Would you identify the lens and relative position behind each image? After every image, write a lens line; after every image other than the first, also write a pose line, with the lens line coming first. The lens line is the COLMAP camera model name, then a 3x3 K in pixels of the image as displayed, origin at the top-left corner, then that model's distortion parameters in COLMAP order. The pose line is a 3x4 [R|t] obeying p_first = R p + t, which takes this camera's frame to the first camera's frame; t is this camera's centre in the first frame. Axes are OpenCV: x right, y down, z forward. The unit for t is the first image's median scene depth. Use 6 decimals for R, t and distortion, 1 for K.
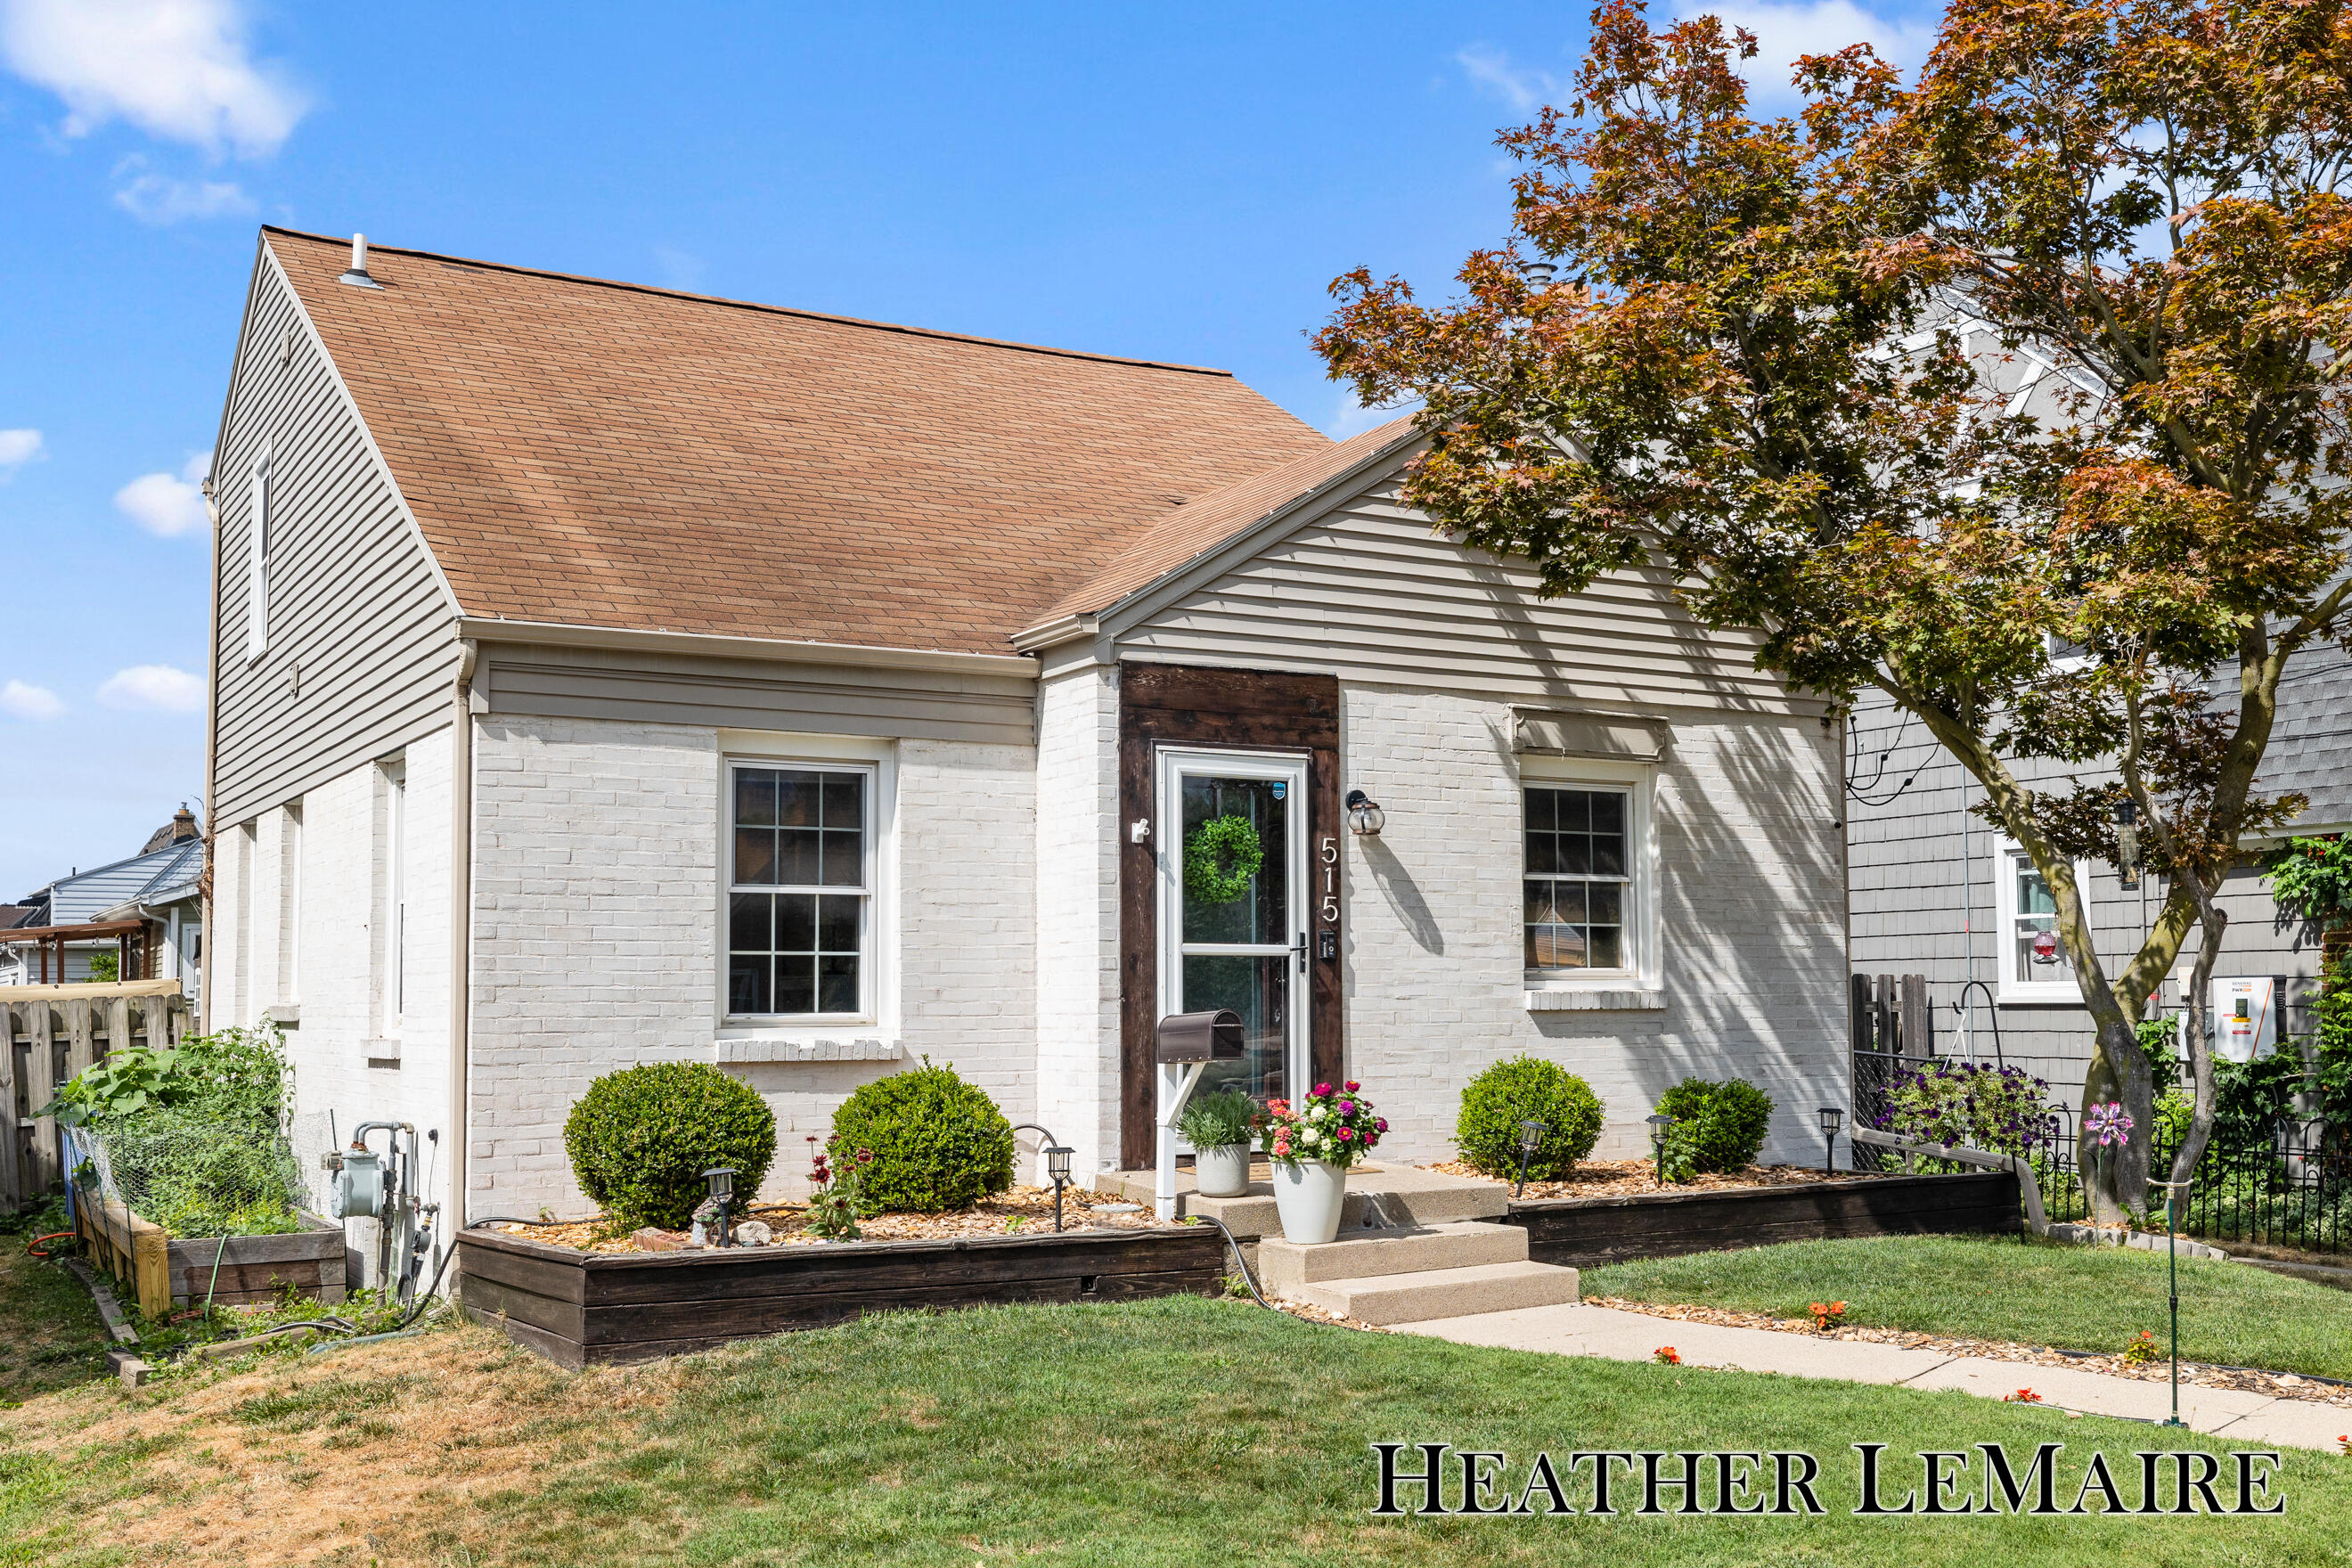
lens RADIAL K [[2328.1, 0, 1176.8], [0, 2328.1, 776.3], [0, 0, 1]] dist [0.007721, 0.000000]
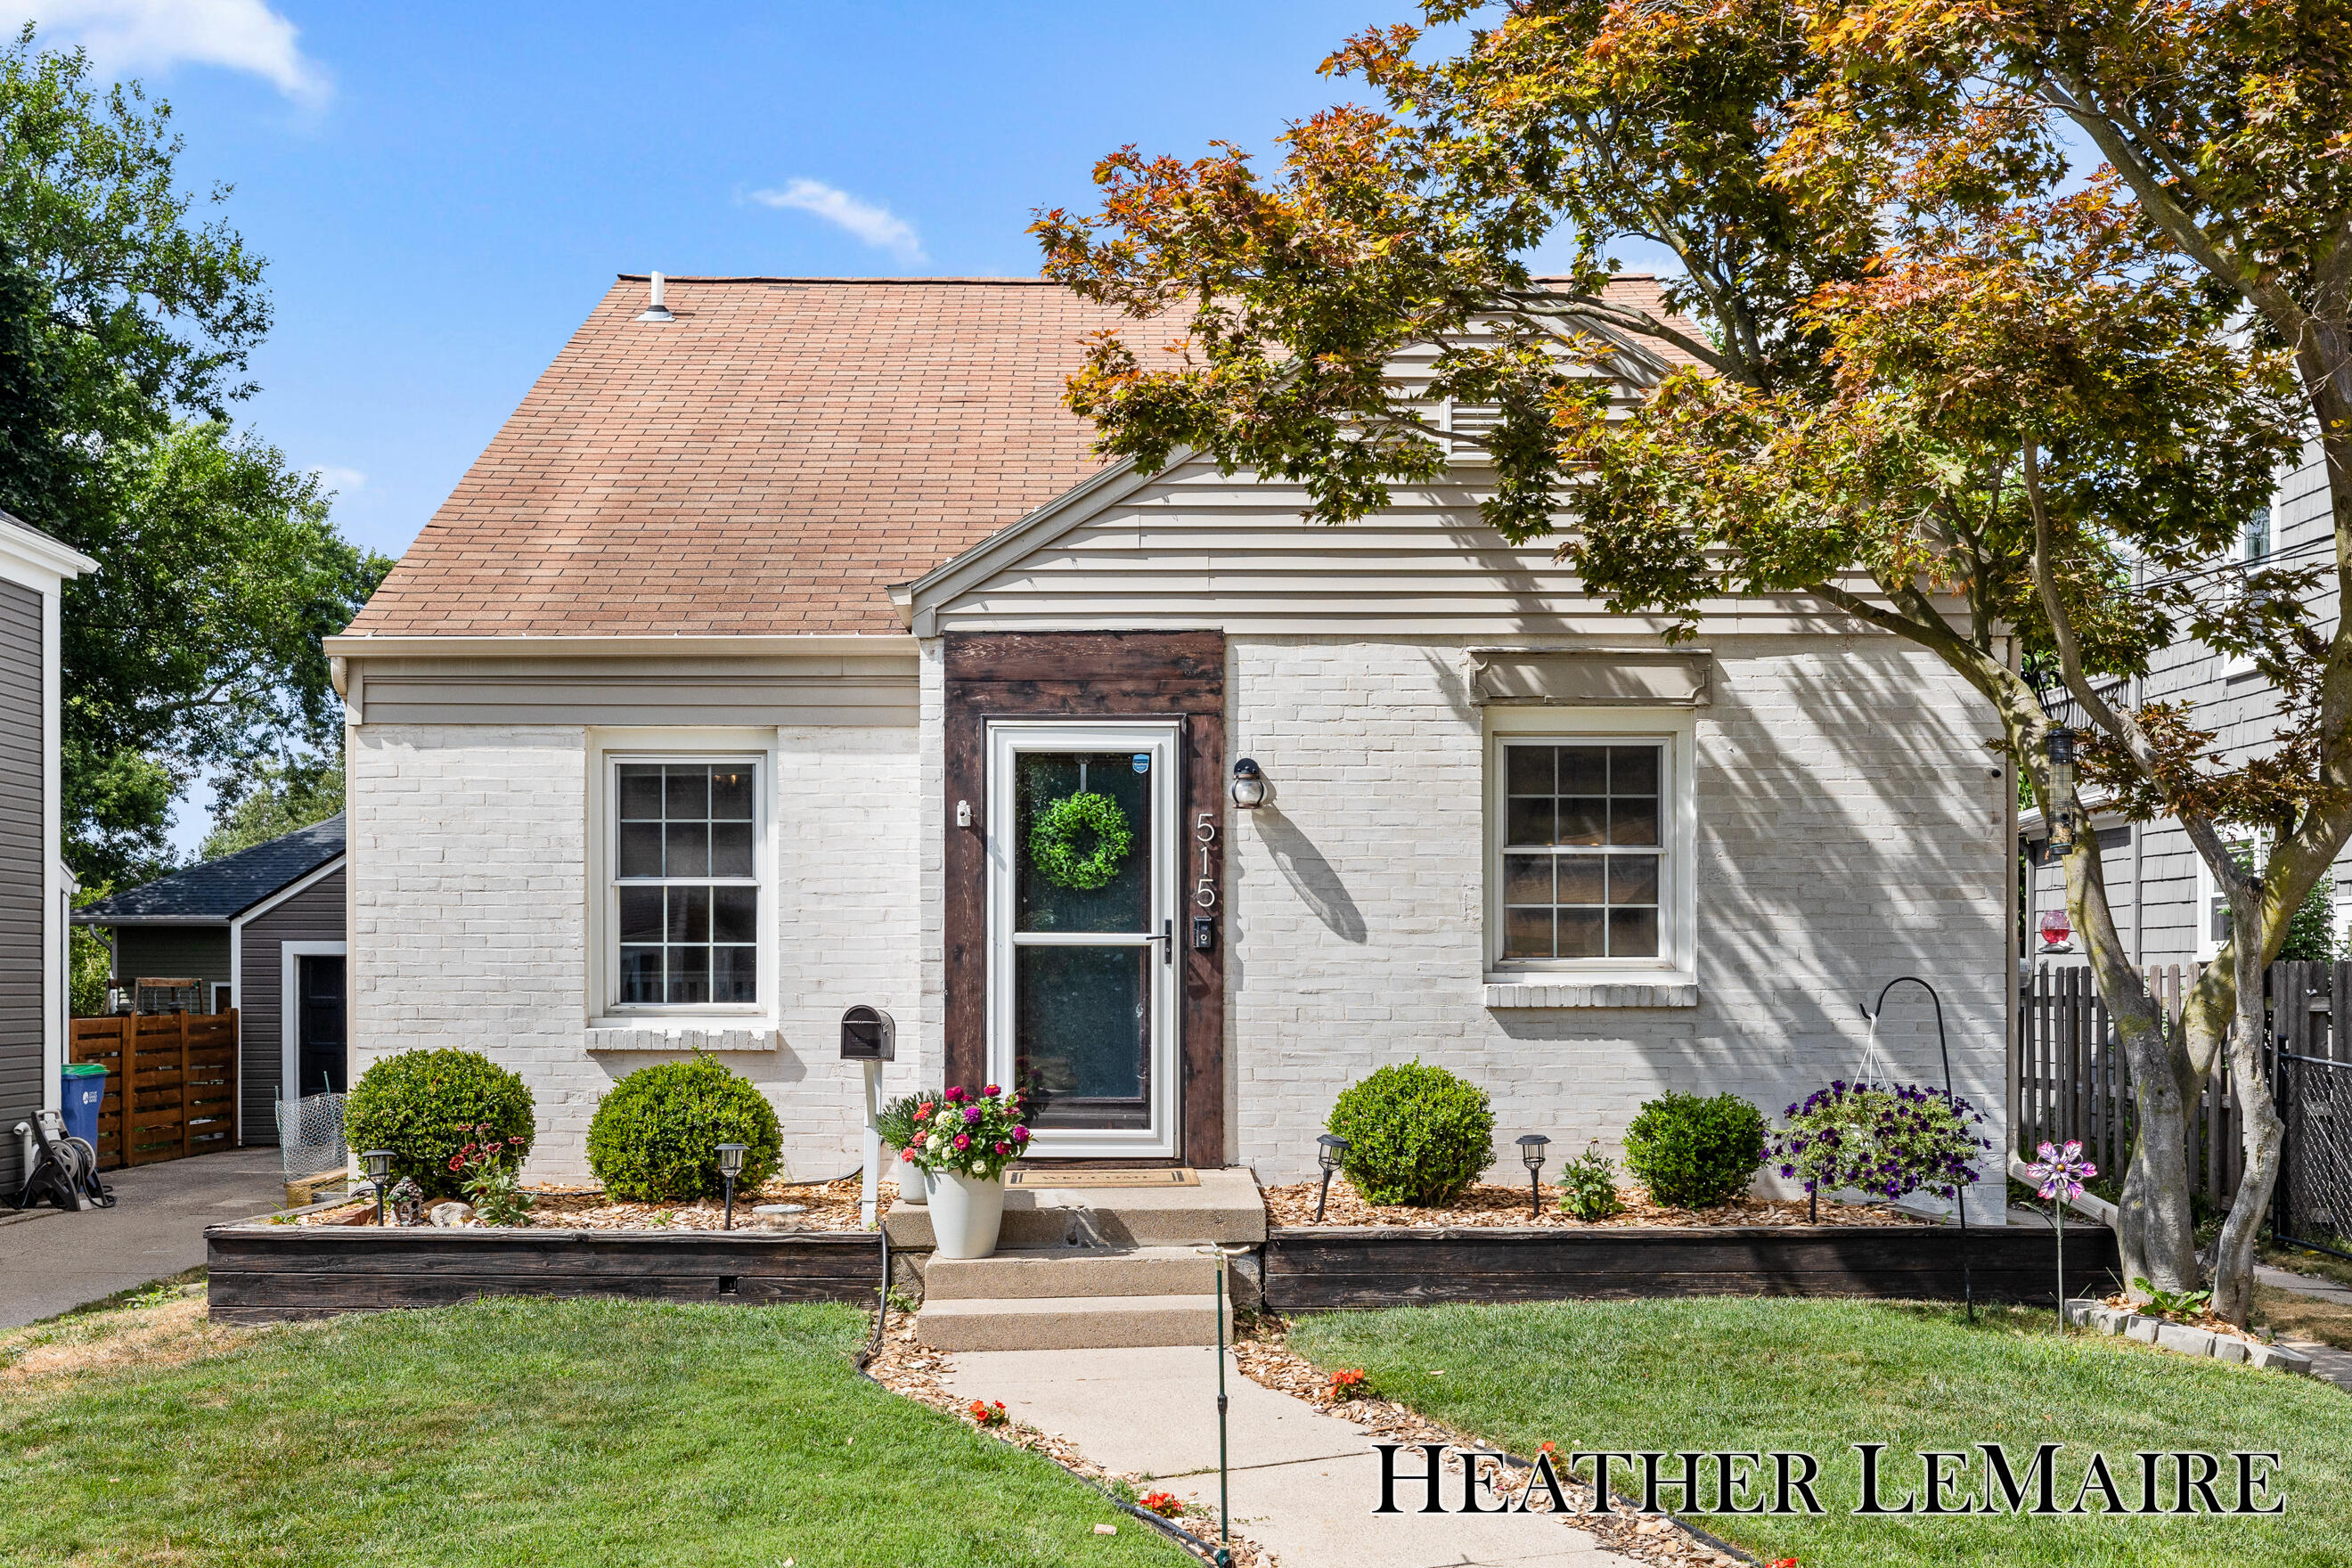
lens RADIAL K [[2373.3, 0, 1129.4], [0, 2373.3, 906.7], [0, 0, 1]] dist [0.008091, 0.000000]
pose [[0.864010, -0.011377, -0.503346, 0.506737], [0.043817, 0.997650, 0.052665, 0.013200], [0.501564, -0.067558, 0.862478, 0.200349]]
